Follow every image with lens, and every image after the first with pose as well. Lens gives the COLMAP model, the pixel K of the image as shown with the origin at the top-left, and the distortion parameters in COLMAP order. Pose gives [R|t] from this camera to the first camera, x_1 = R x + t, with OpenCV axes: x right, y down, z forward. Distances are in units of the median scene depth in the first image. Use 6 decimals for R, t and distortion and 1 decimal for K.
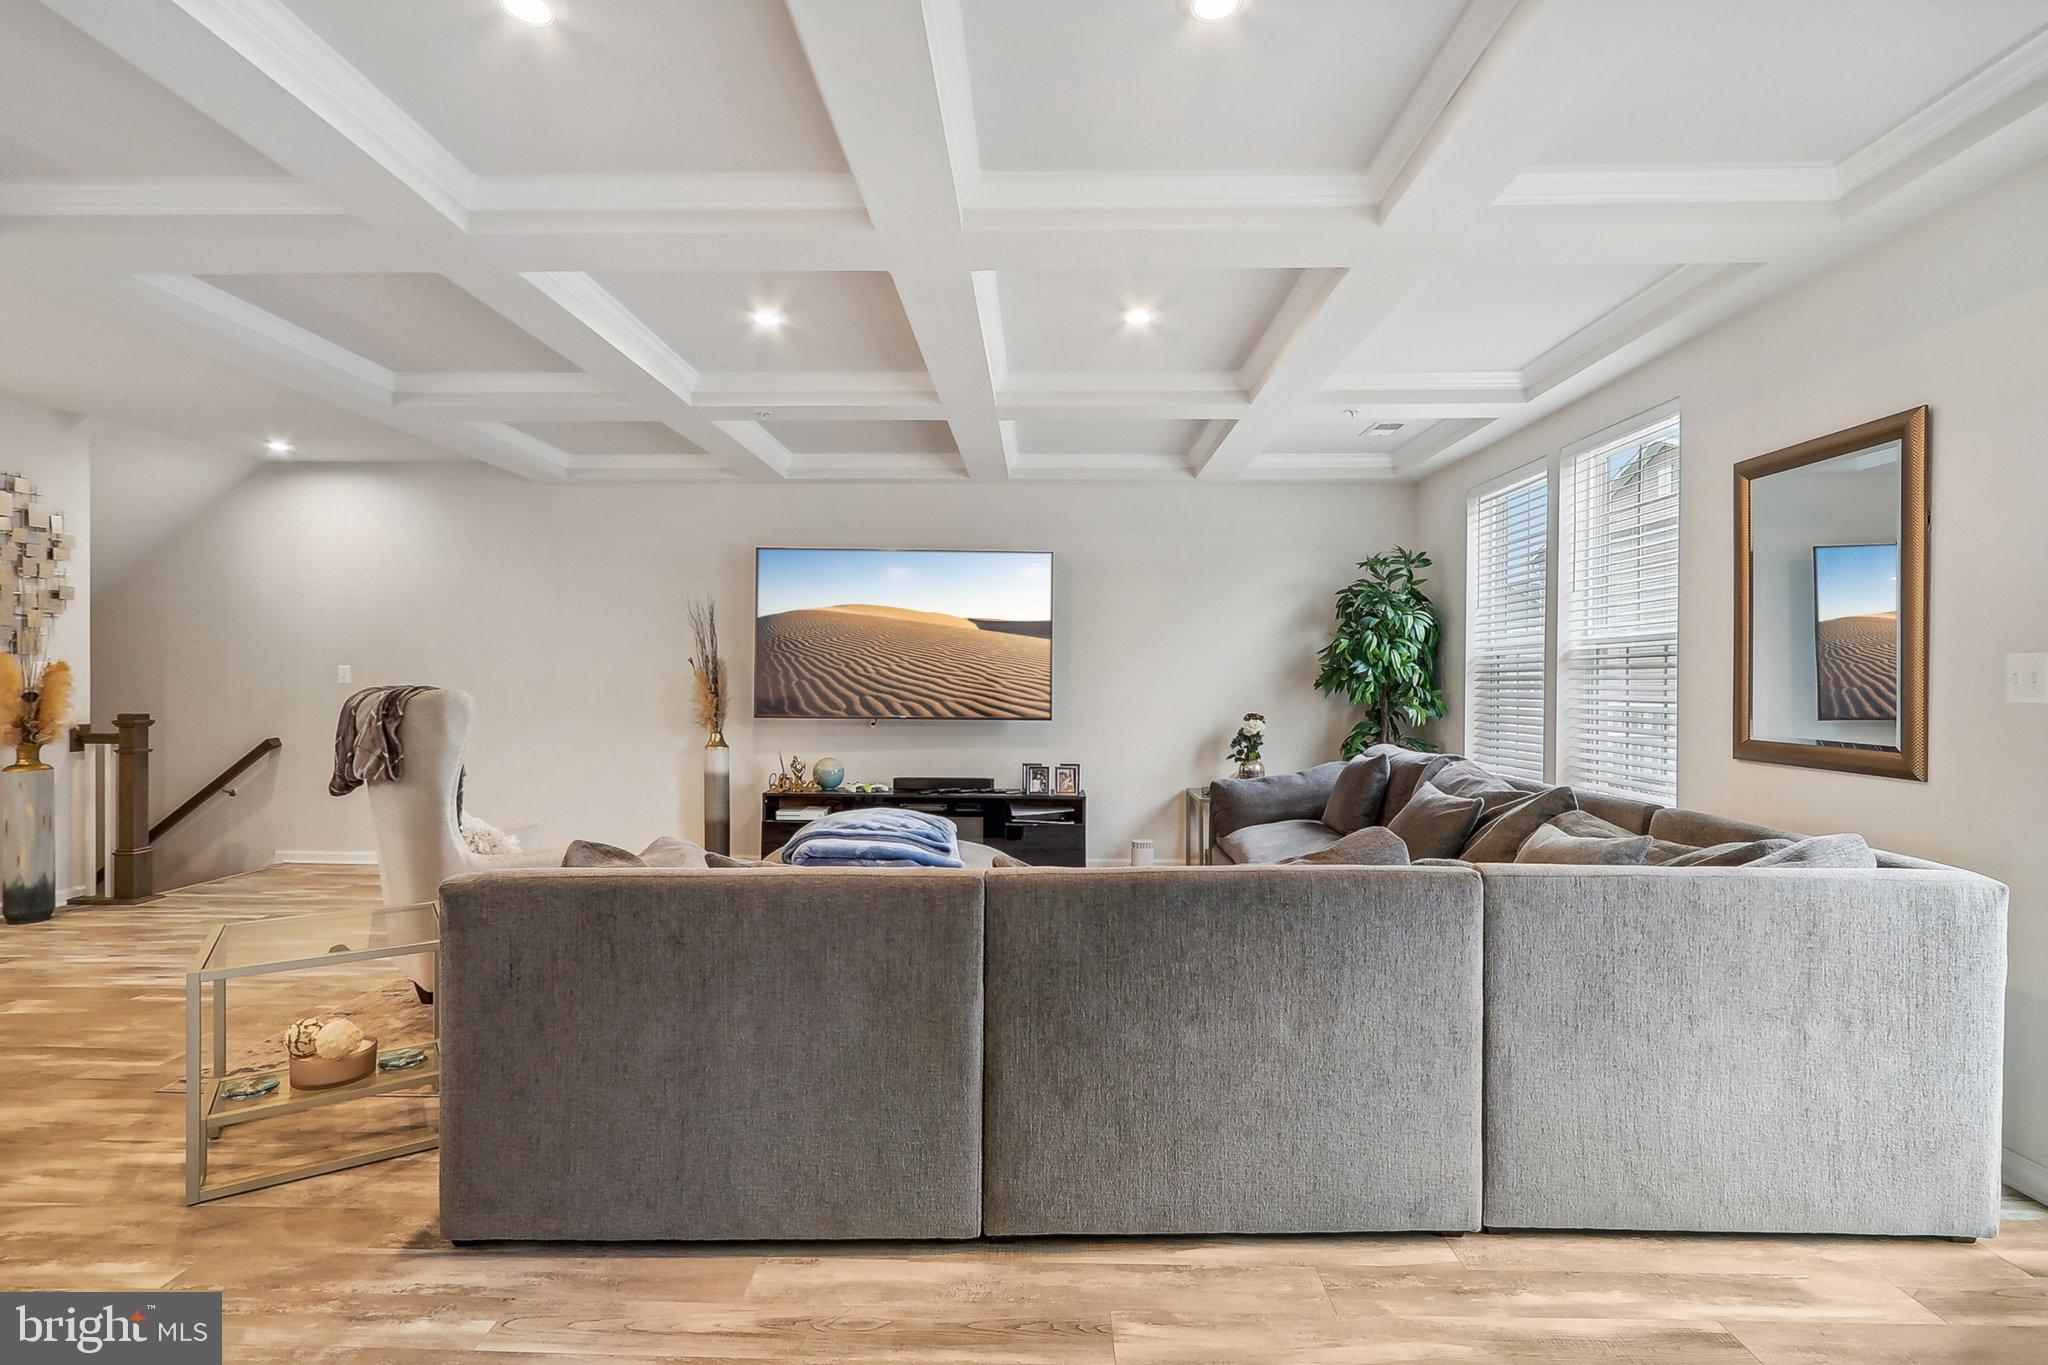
lens RADIAL K [[962.0, 0, 1023.5], [0, 962.0, 690.7], [0, 0, 1]] dist [0.001390, 0.000032]
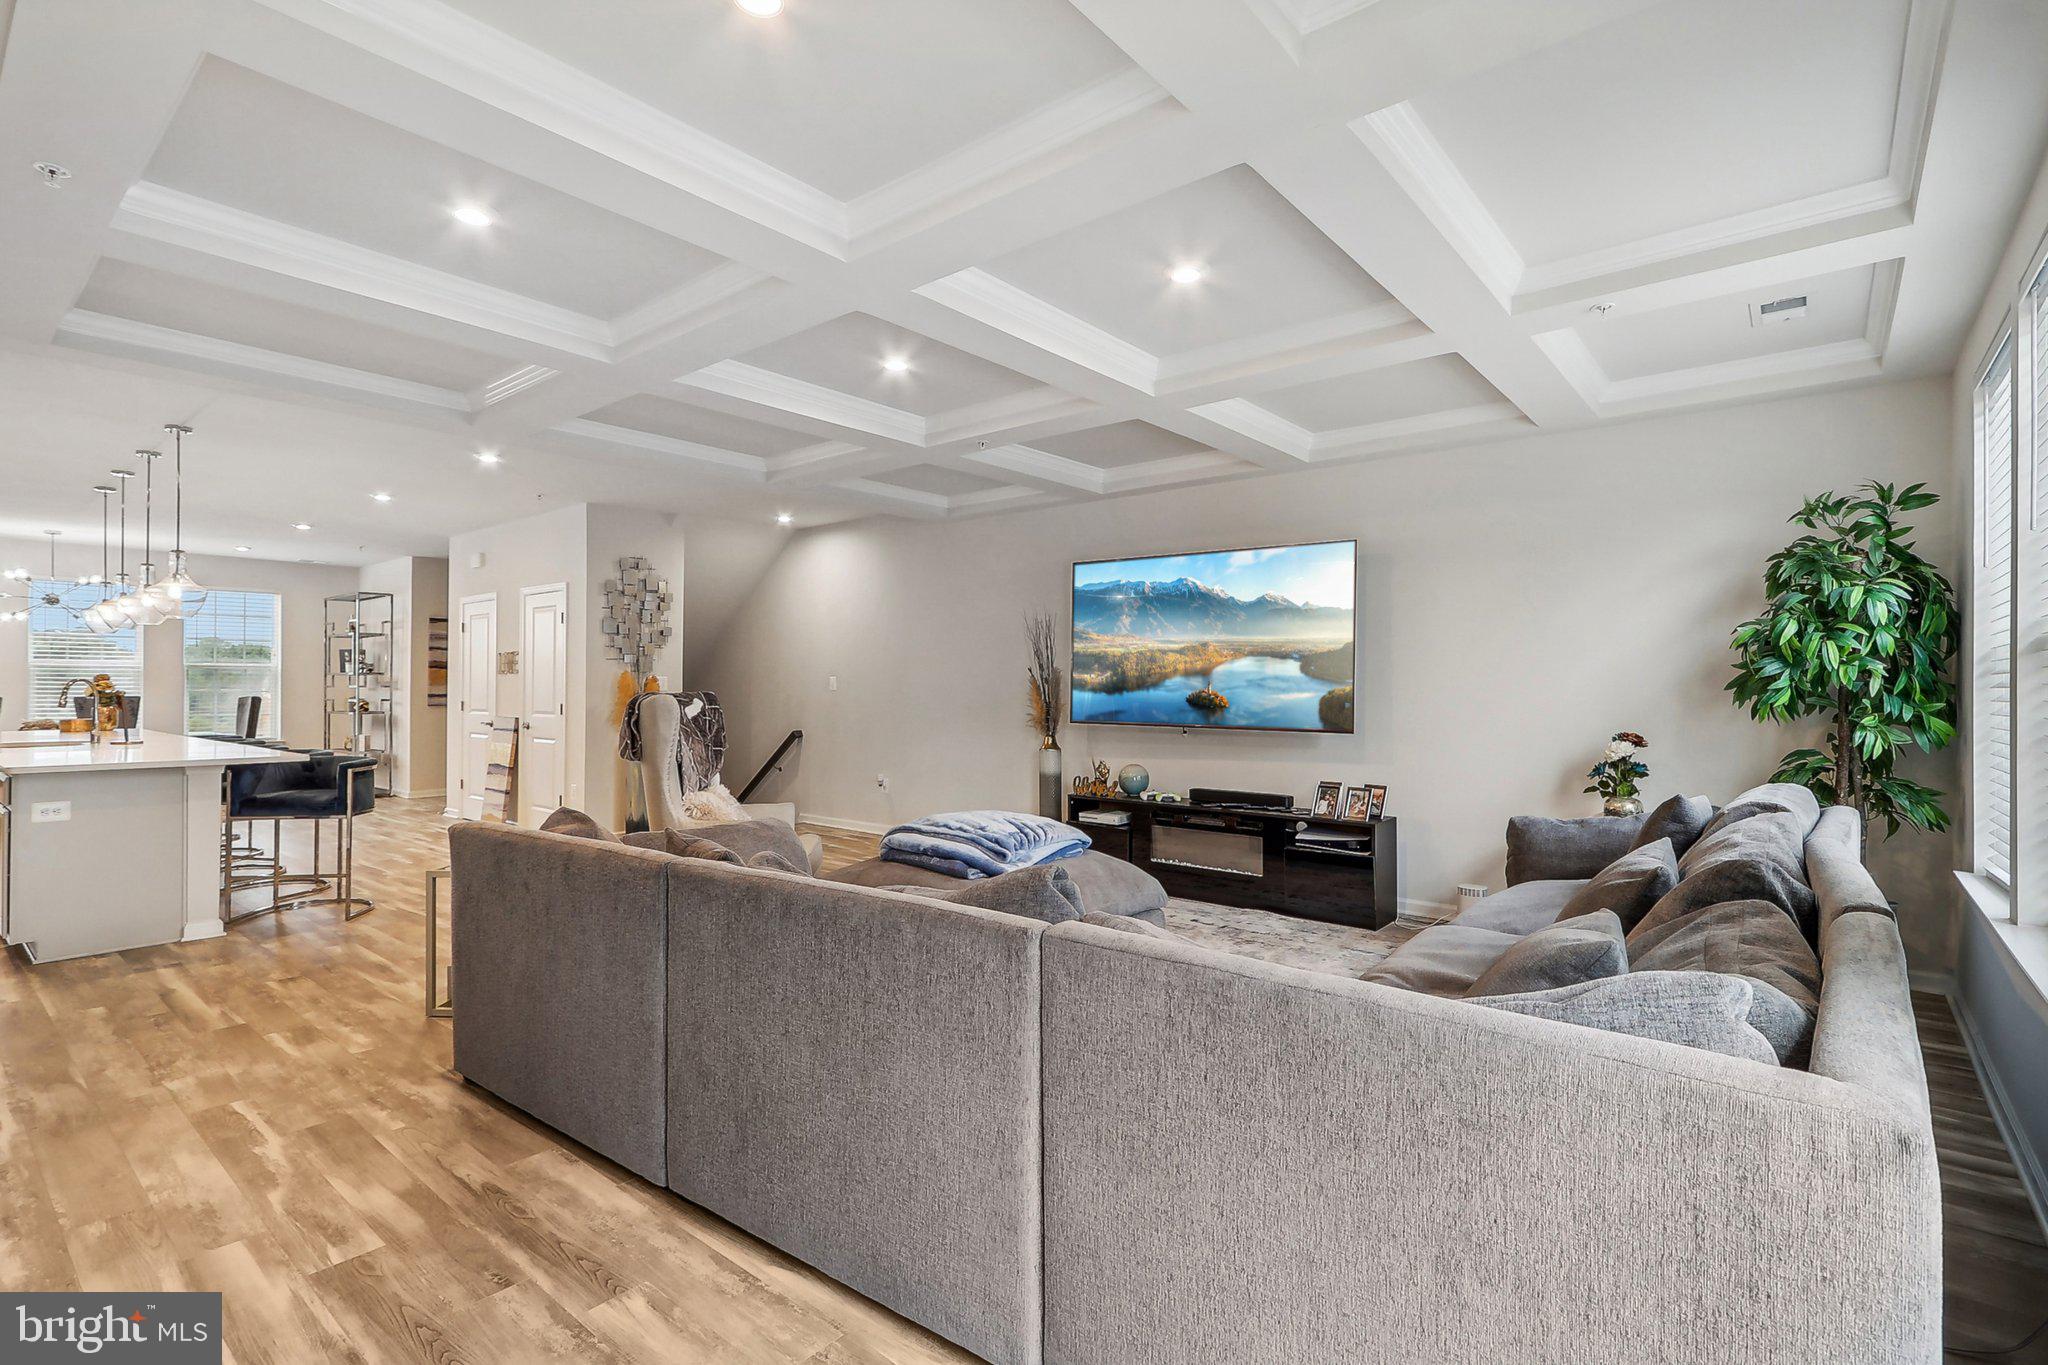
lens RADIAL K [[962.0, 0, 1005.3], [0, 962.0, 682.0], [0, 0, 1]] dist [0.001390, 0.000032]
pose [[0.778875, -0.005281, -0.627157, 0.384455], [-0.005251, 0.999875, -0.014941, -0.001246], [0.627157, 0.014930, 0.778750, 0.147627]]
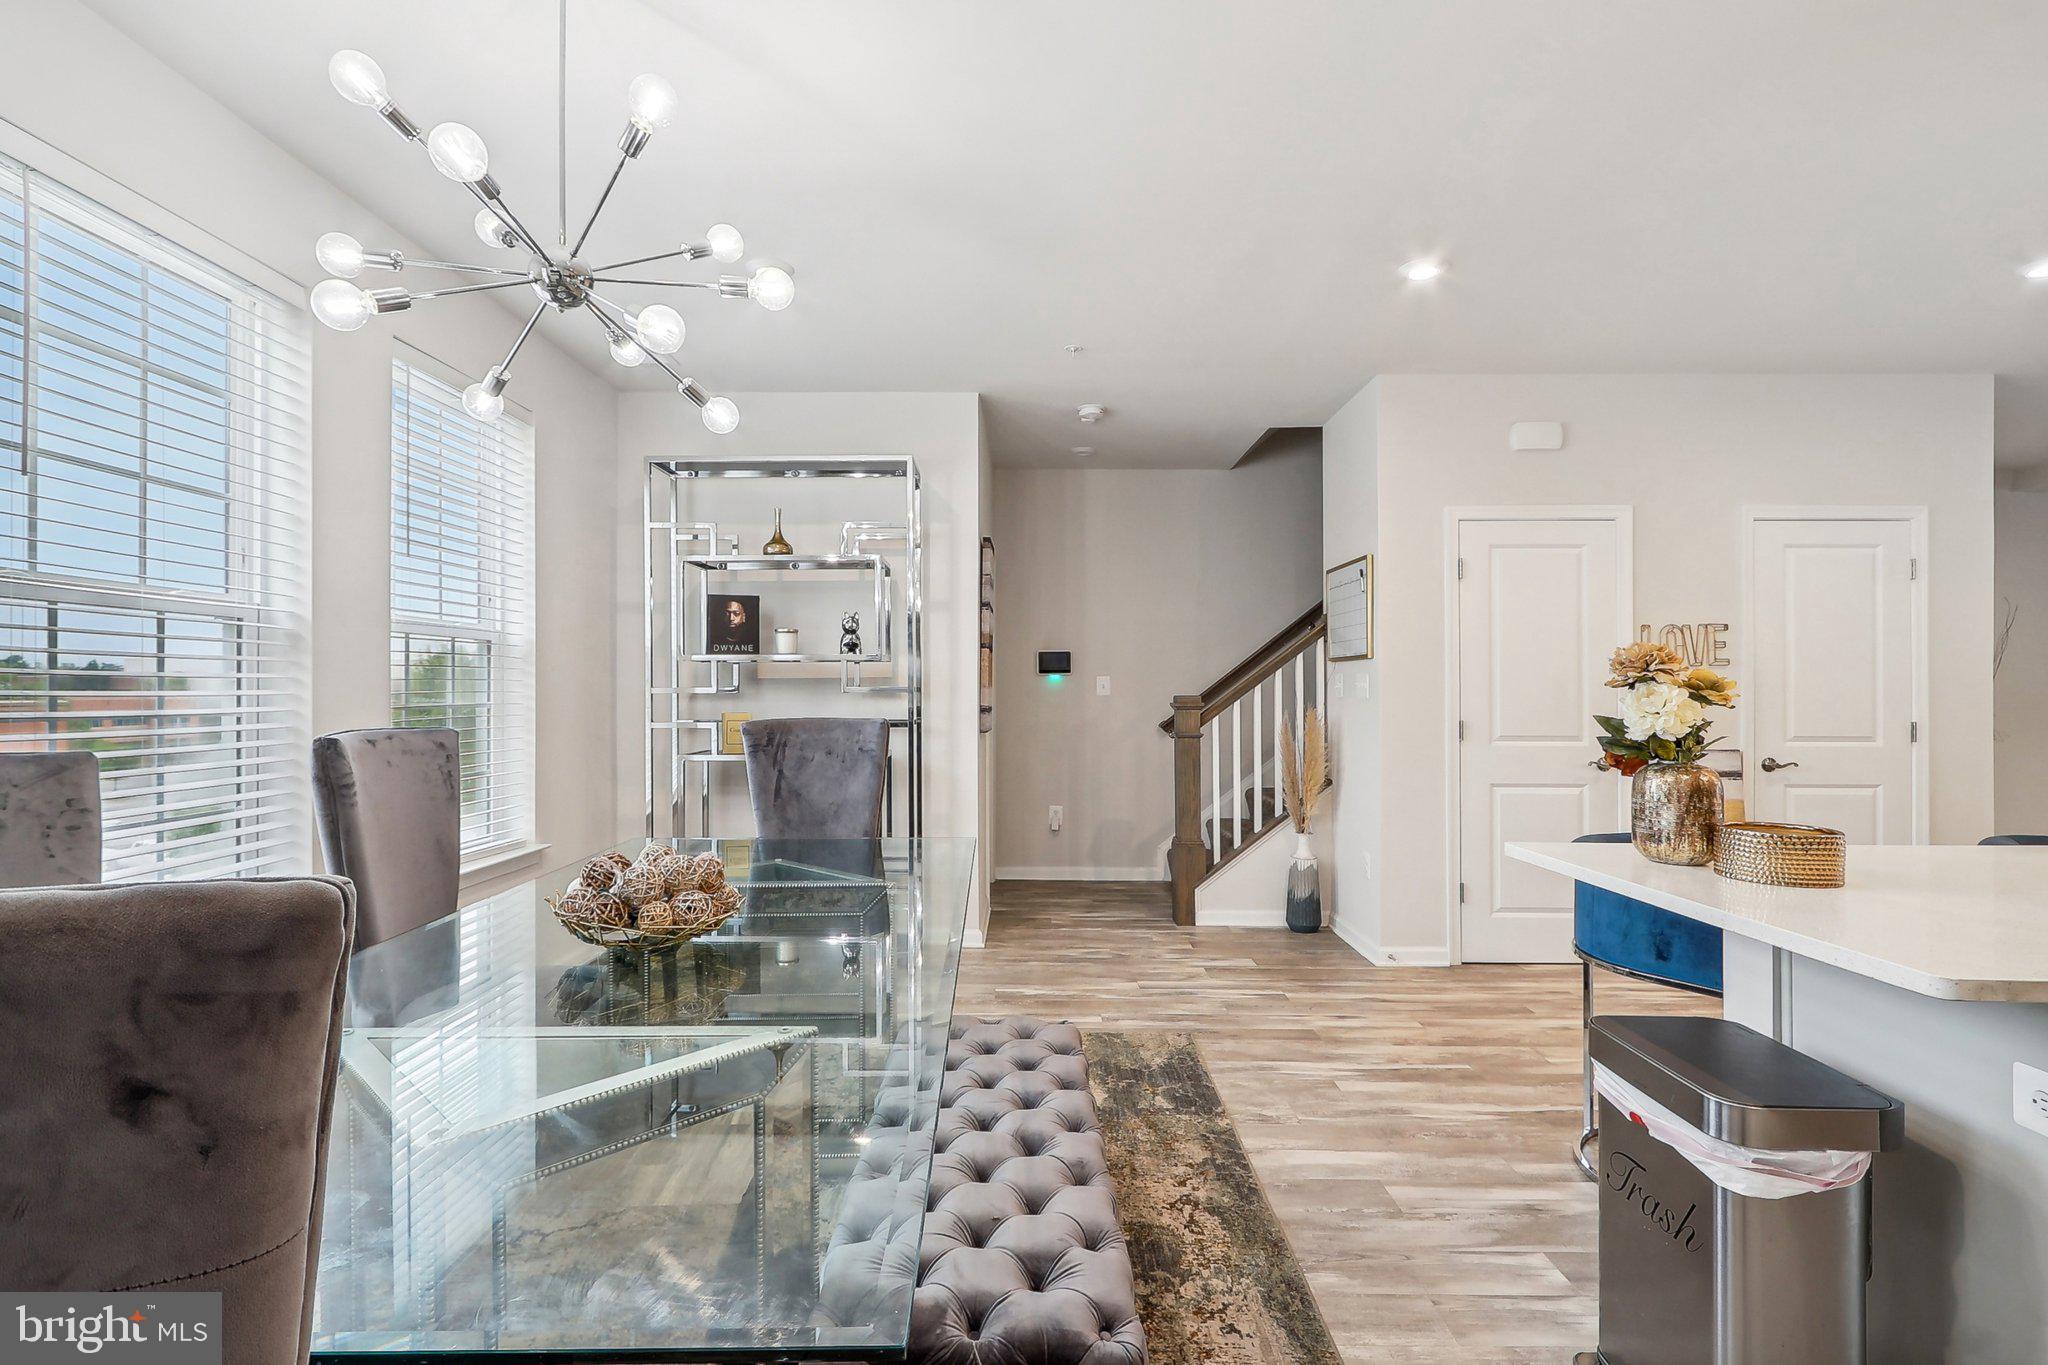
lens RADIAL K [[962.0, 0, 993.0], [0, 962.0, 676.8], [0, 0, 1]] dist [0.001390, 0.000032]
pose [[0.999961, -0.000250, 0.008779, -1.903741], [0.000428, 0.999794, -0.020274, -0.008396], [-0.008772, 0.020277, 0.999756, 0.040353]]
